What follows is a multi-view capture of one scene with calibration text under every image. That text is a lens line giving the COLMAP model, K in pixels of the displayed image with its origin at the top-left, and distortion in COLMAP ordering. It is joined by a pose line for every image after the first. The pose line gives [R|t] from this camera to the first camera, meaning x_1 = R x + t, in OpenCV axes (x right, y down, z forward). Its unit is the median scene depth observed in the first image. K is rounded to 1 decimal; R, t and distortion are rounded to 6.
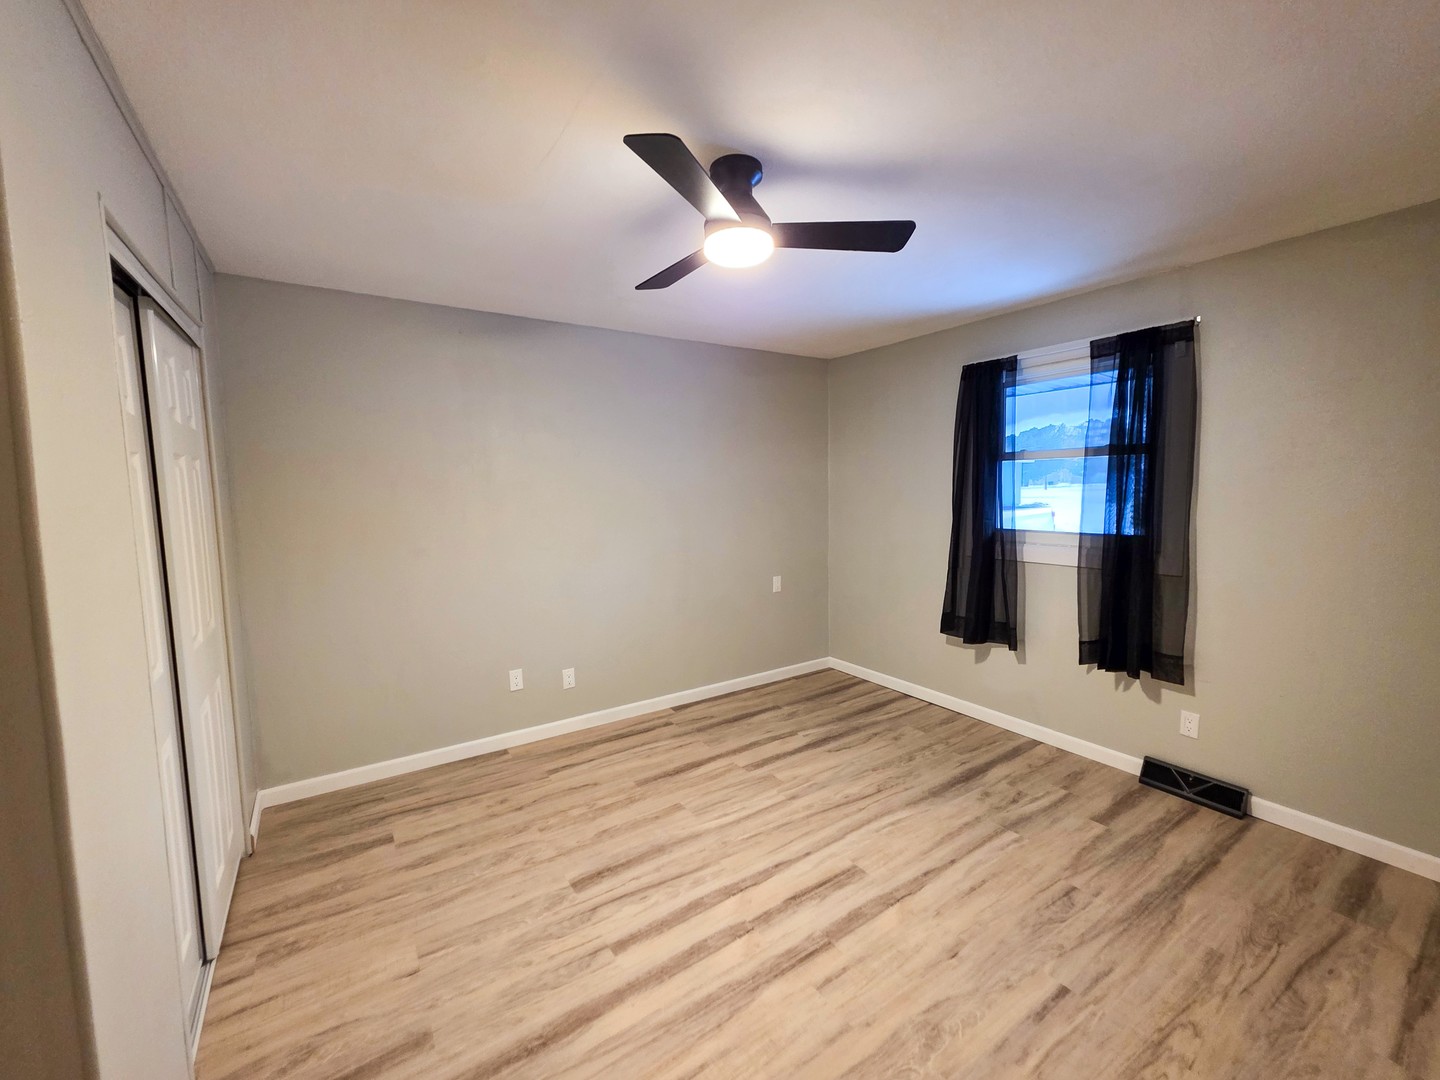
lens RADIAL K [[583.6, 0, 729.5], [0, 583.6, 539.3], [0, 0, 1]] dist [-0.000625, -0.000595]
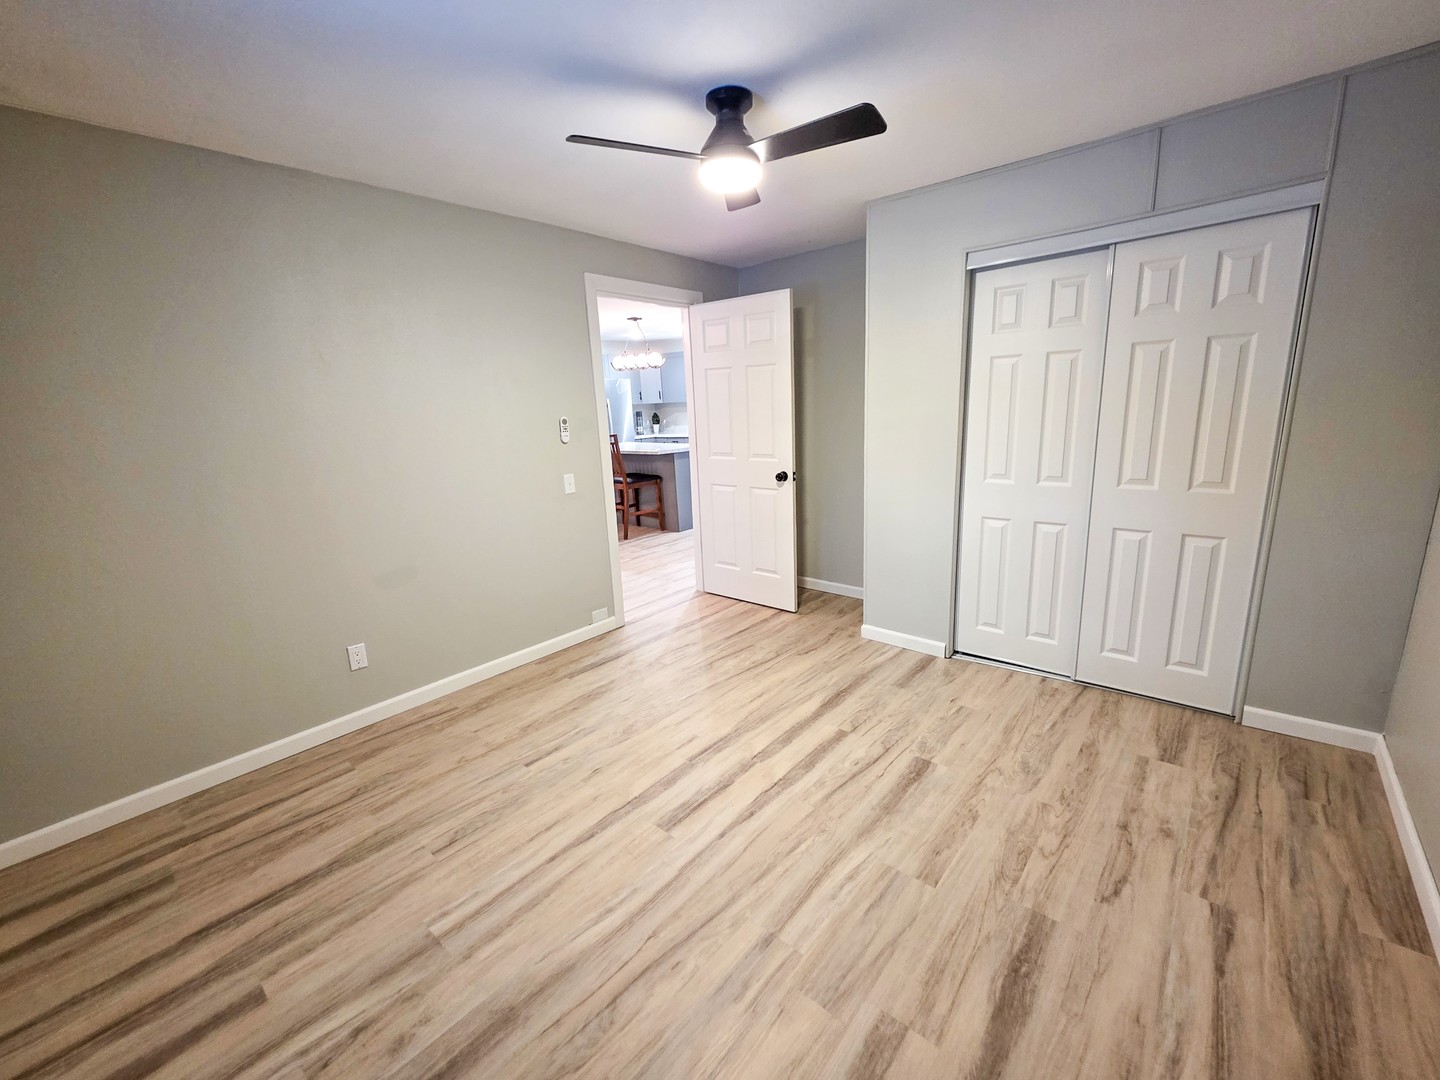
lens RADIAL K [[583.6, 0, 729.5], [0, 583.6, 539.3], [0, 0, 1]] dist [-0.000625, -0.000595]
pose [[-0.959373, 0.120461, -0.255132, 0.290247], [0.033457, 0.946465, 0.321068, -0.141820], [0.280149, 0.299488, -0.912044, 1.661528]]
